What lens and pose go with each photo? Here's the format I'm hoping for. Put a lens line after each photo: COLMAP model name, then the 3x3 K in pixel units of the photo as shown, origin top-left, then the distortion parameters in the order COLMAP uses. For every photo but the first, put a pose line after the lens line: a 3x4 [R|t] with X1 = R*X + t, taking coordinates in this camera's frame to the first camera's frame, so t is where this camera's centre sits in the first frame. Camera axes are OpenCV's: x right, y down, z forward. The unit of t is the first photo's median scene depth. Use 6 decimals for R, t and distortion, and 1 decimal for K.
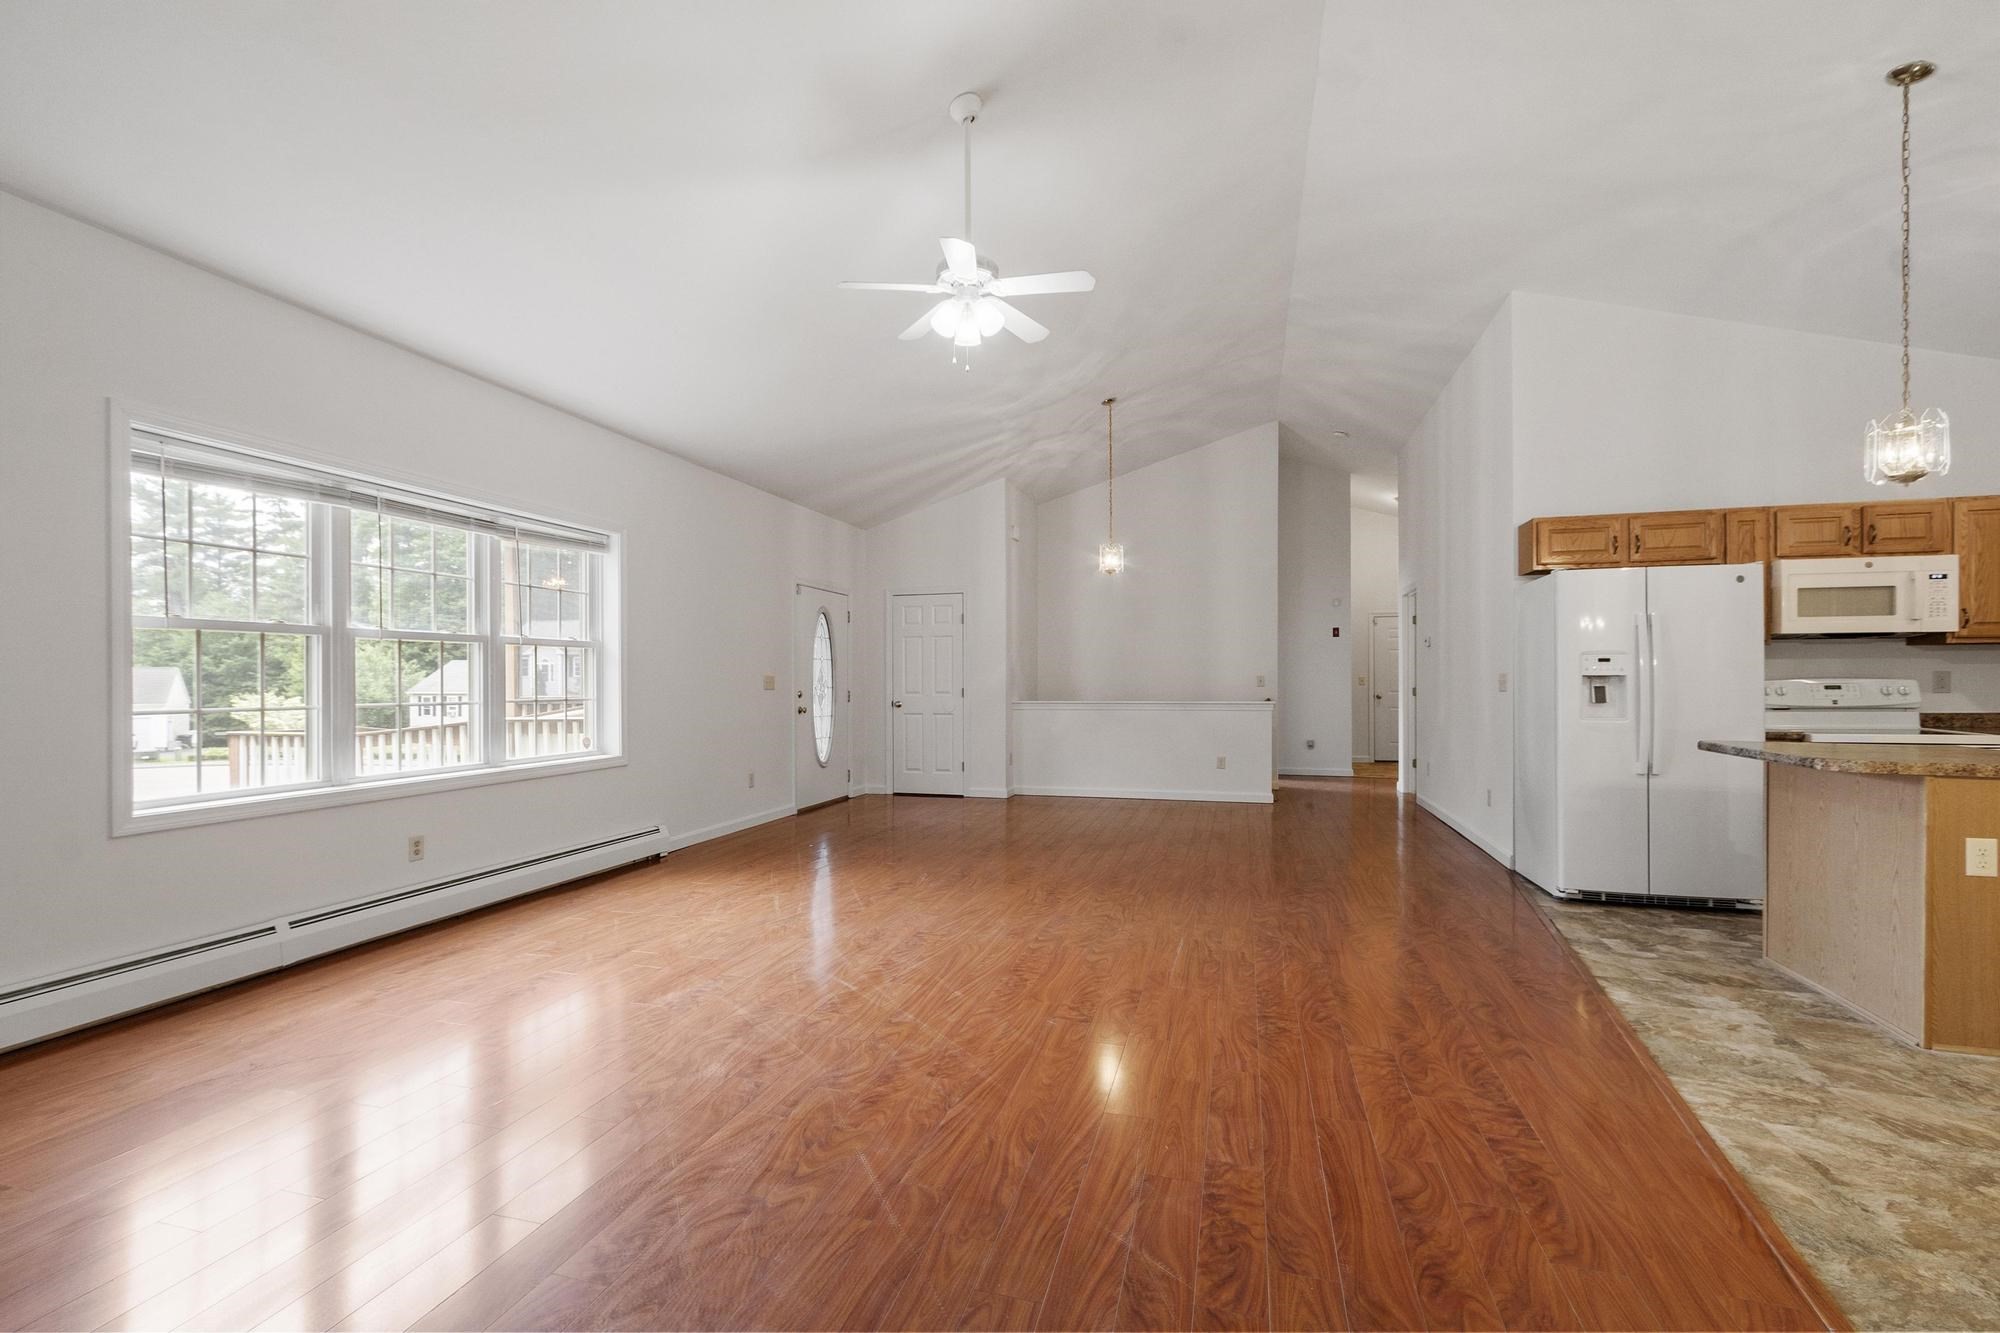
lens RADIAL K [[899.1, 0, 987.3], [0, 899.1, 666.9], [0, 0, 1]] dist [0.000110, 0.001053]
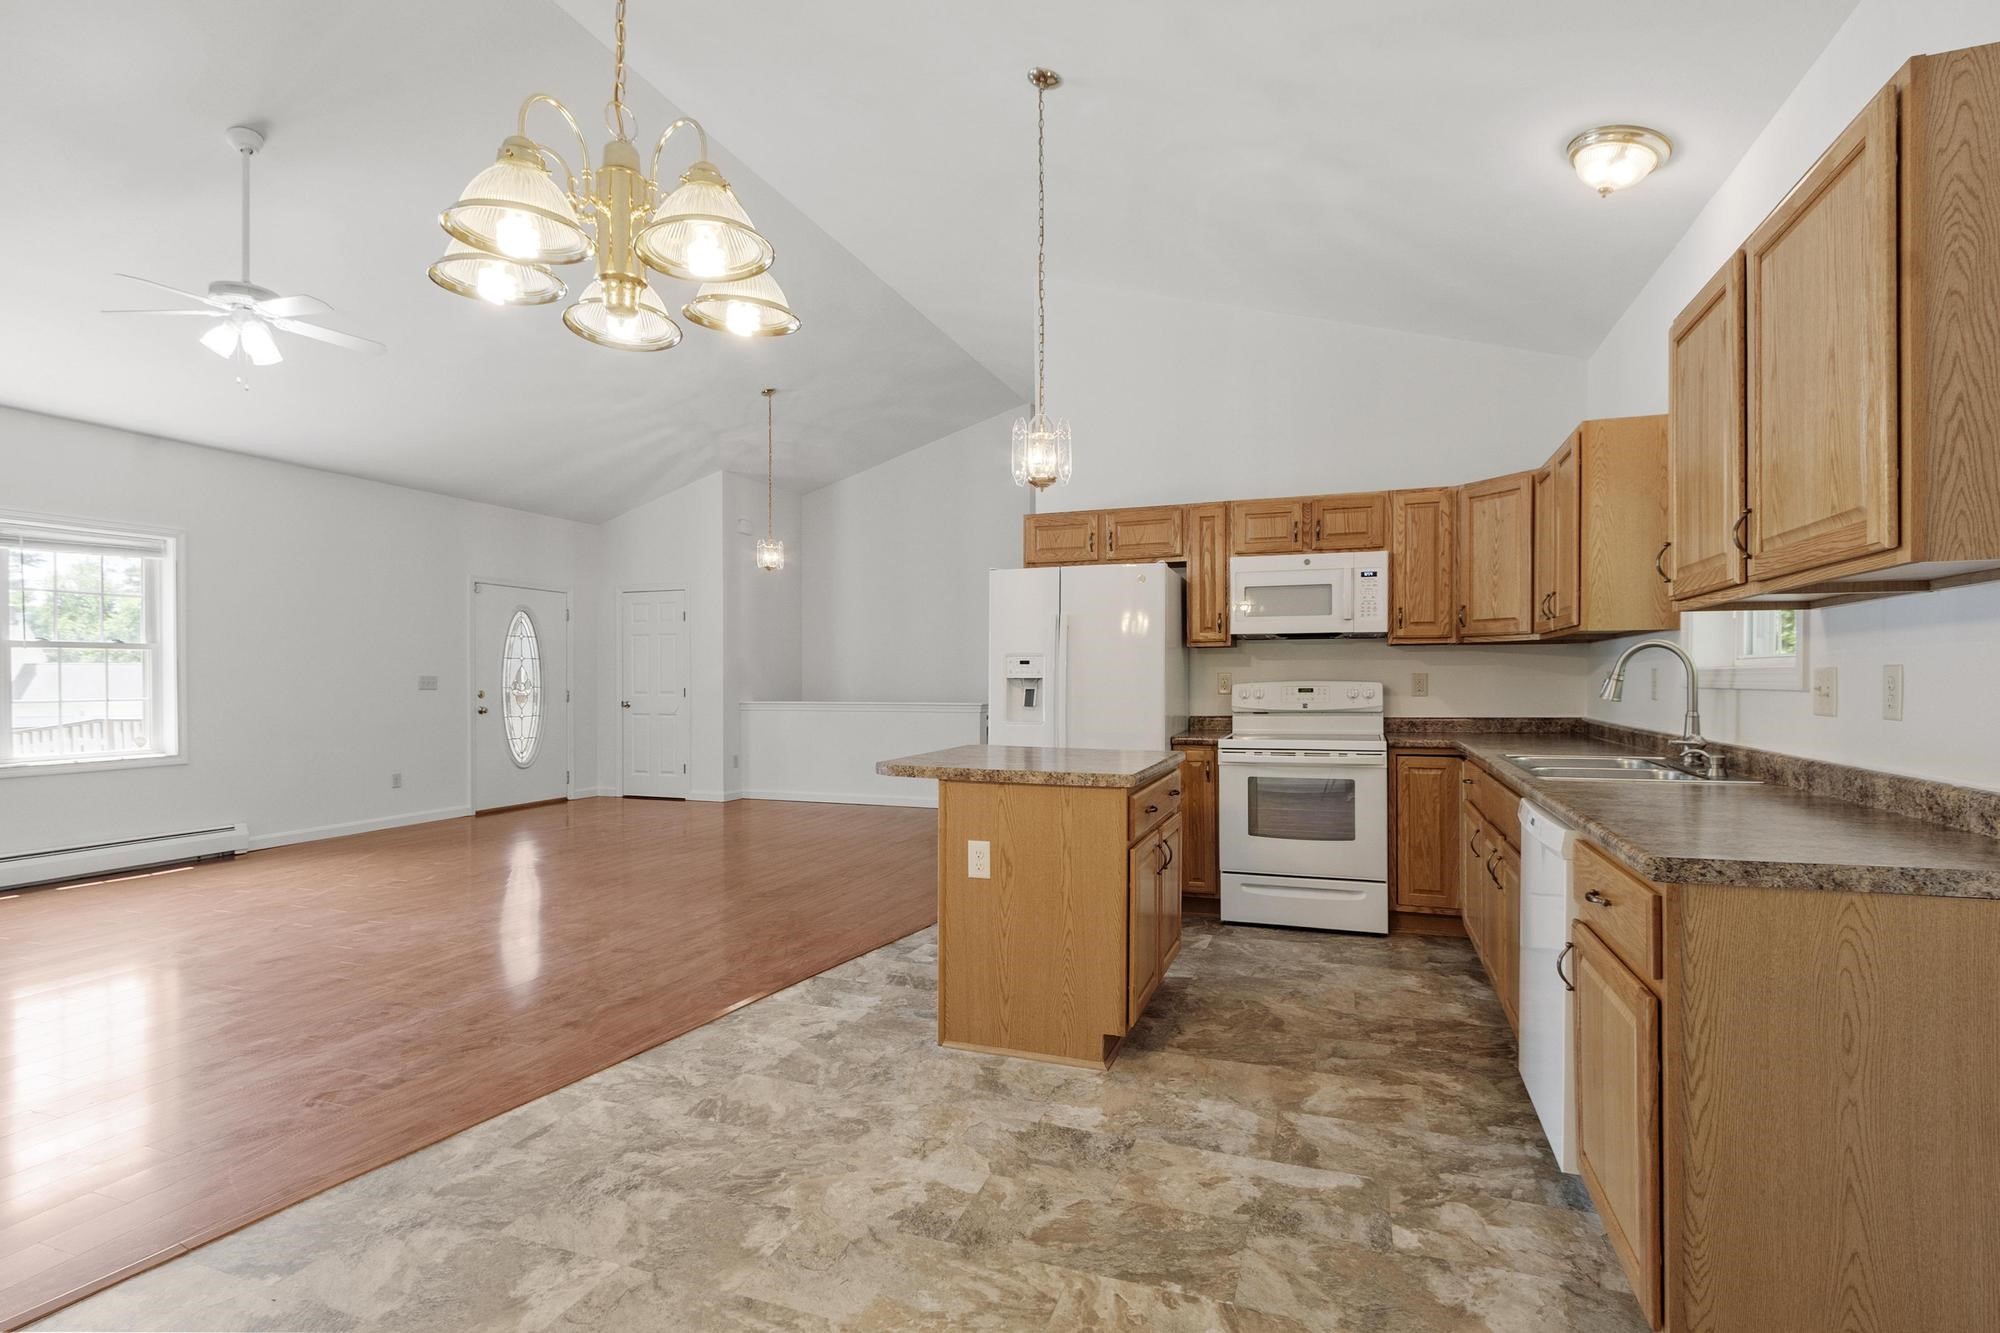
lens RADIAL K [[991.6, 0, 1000.0], [0, 991.6, 666.5], [0, 0, 1]] dist [0.002733, -0.000224]
pose [[0.997131, -0.000444, -0.075695, 0.727027], [0.000842, 0.999986, 0.005221, -0.008485], [0.075692, -0.005269, 0.997117, -0.072828]]
